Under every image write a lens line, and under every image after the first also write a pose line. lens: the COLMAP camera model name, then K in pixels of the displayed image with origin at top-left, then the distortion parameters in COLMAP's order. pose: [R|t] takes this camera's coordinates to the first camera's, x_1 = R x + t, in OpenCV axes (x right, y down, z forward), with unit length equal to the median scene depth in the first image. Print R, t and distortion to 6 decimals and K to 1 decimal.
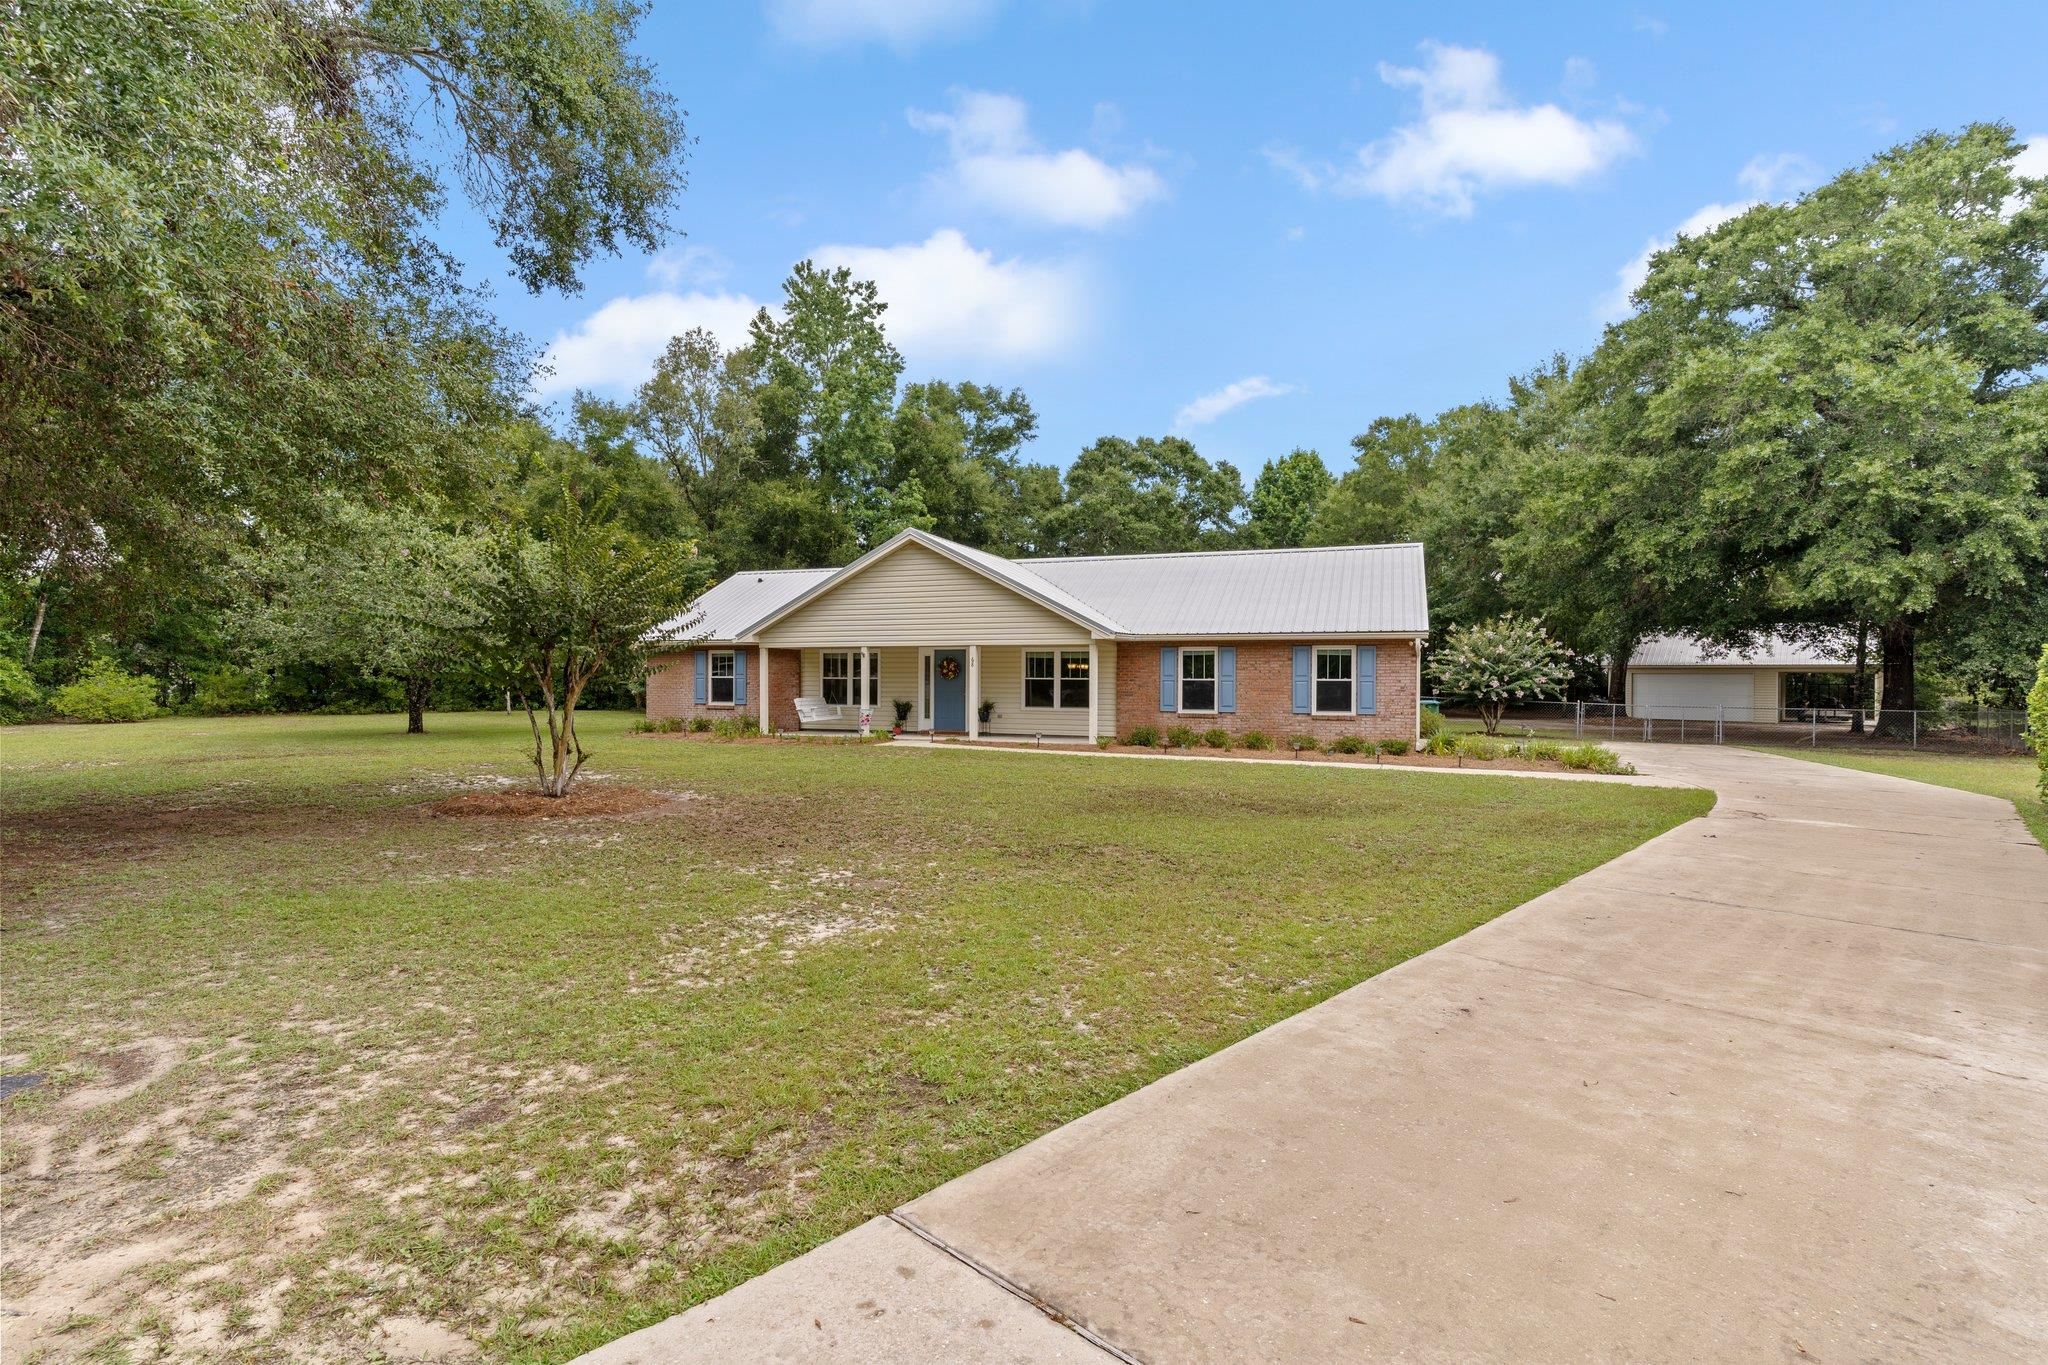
lens RADIAL K [[980.4, 0, 1019.1], [0, 980.4, 691.1], [0, 0, 1]] dist [0.002841, 0.000786]
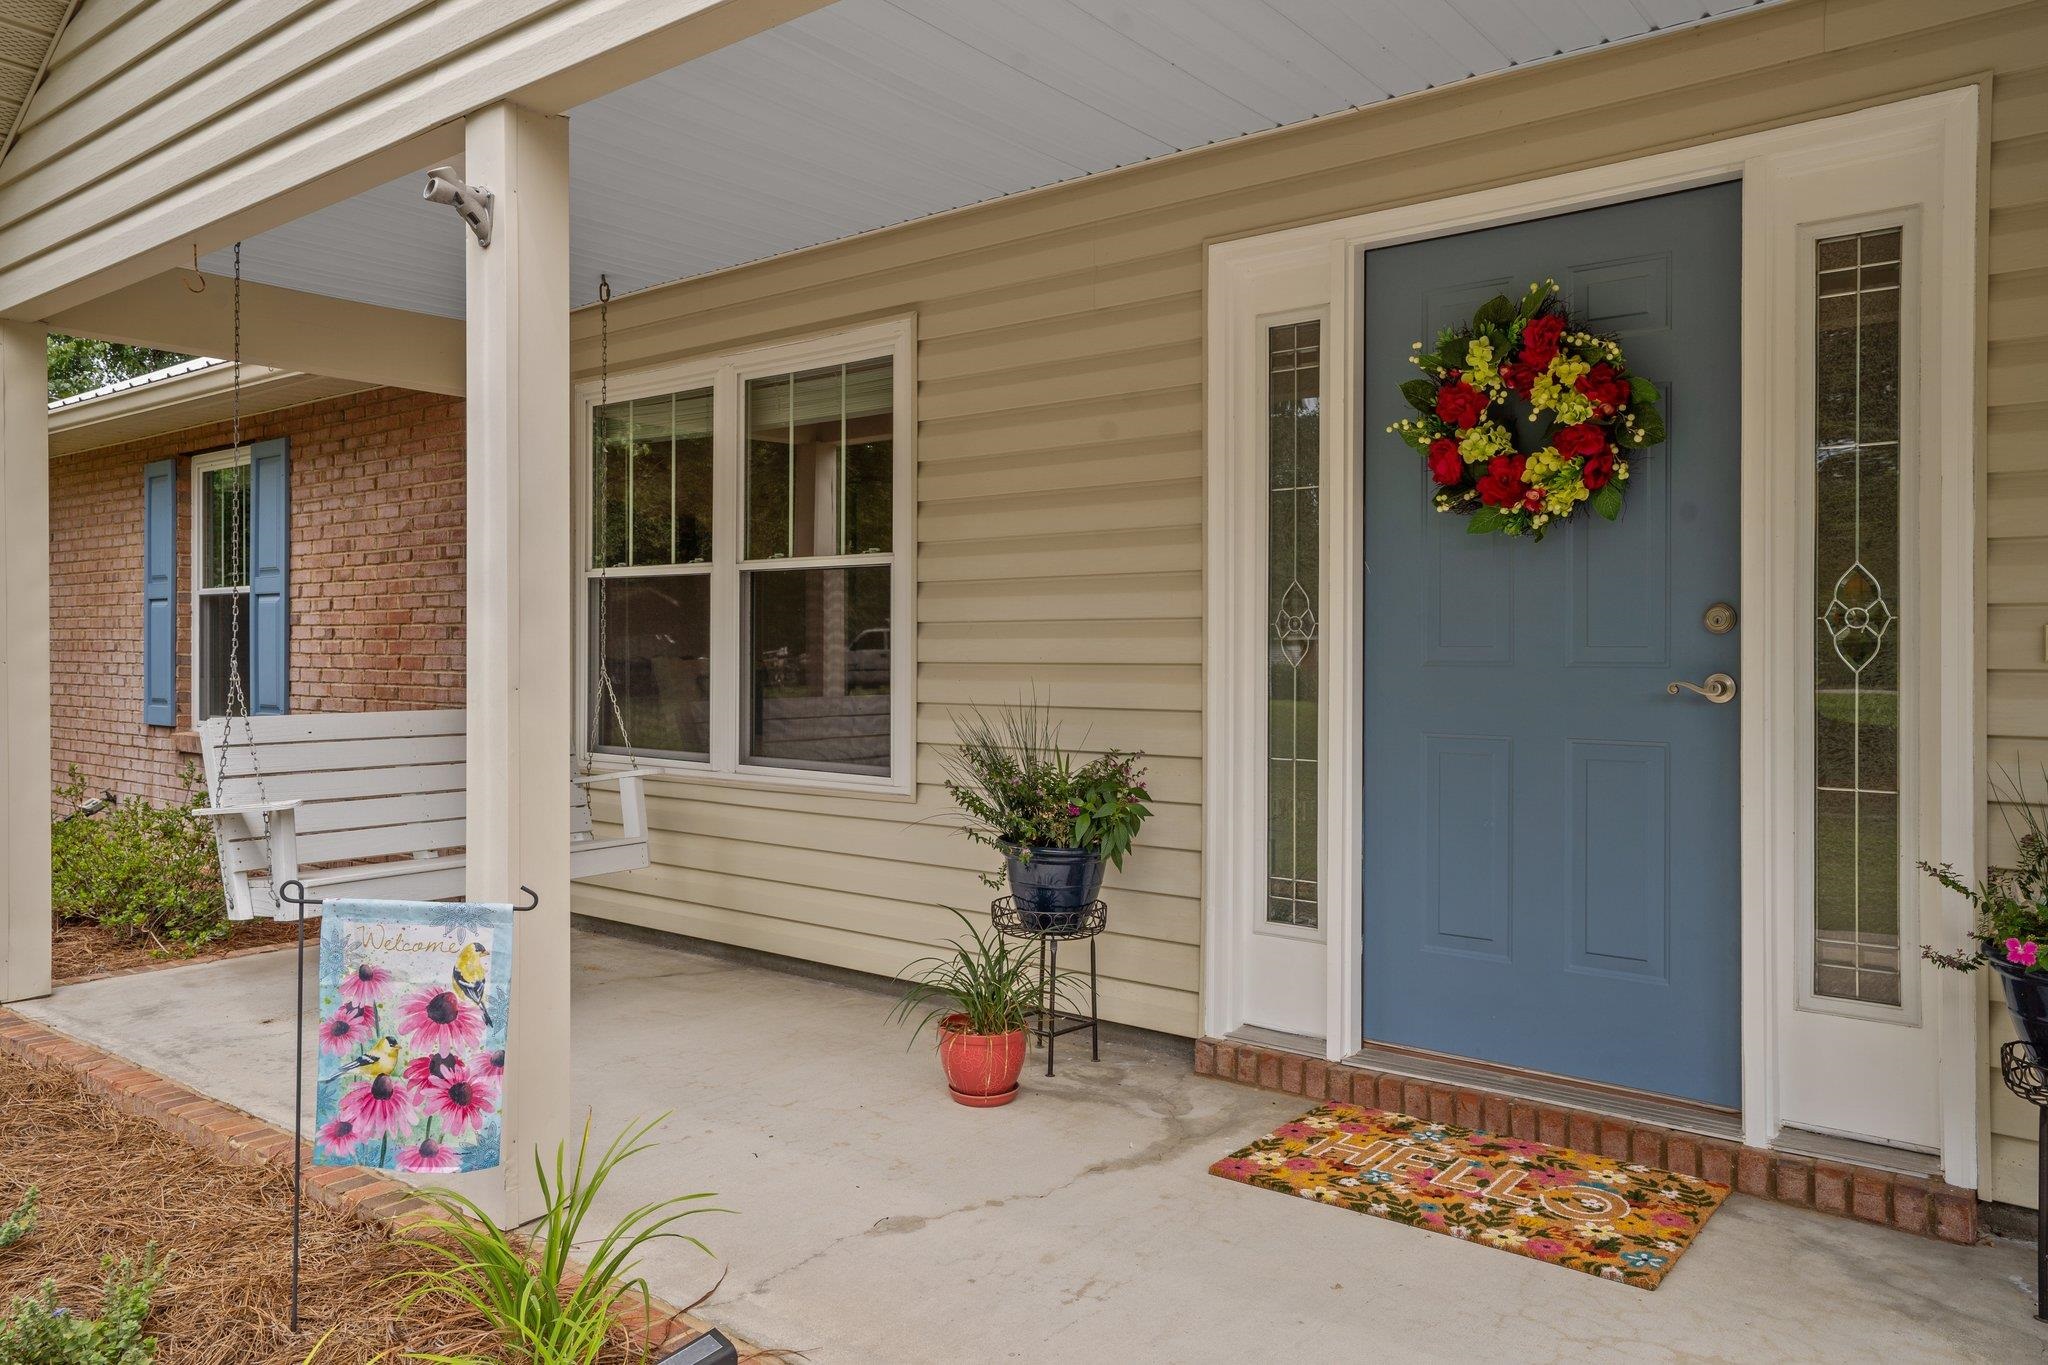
lens RADIAL K [[1366.8, 0, 1032.0], [0, 1366.8, 647.6], [0, 0, 1]] dist [0.002224, 0.001102]
pose [[0.959330, -0.007583, -0.282185, -0.074364], [0.007306, 0.999971, -0.002033, -0.001265], [0.282192, -0.000111, 0.959358, 0.801671]]
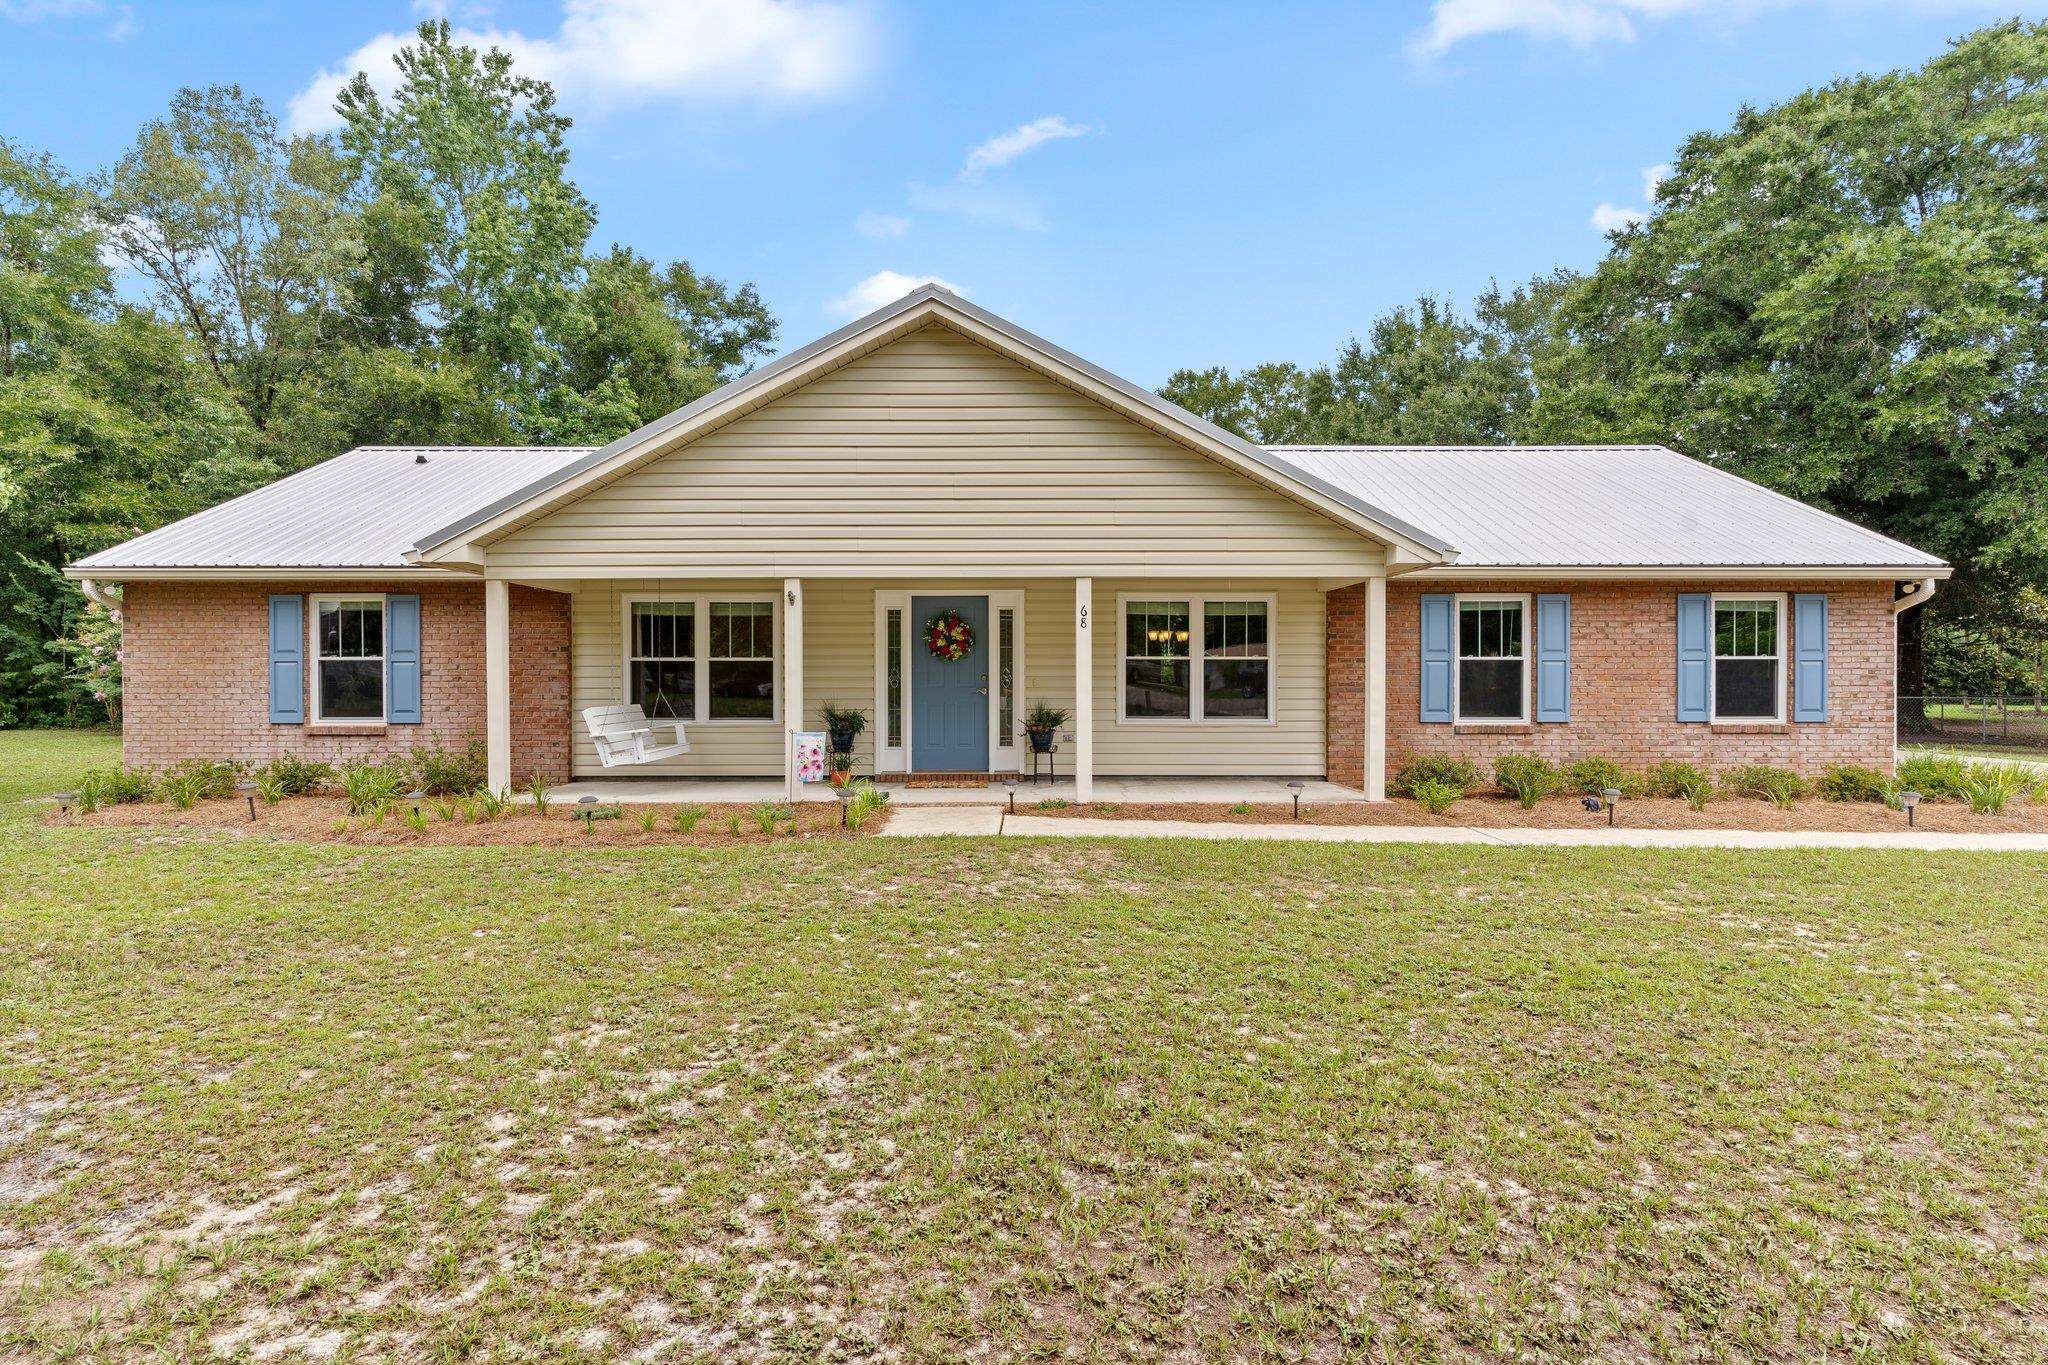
lens RADIAL K [[995.4, 0, 1033.3], [0, 995.4, 682.3], [0, 0, 1]] dist [0.000588, 0.000256]
pose [[0.932403, -0.008626, 0.361316, -0.189160], [0.009542, 0.999954, -0.000750, -0.001111], [-0.361293, 0.004147, 0.932443, 0.511853]]
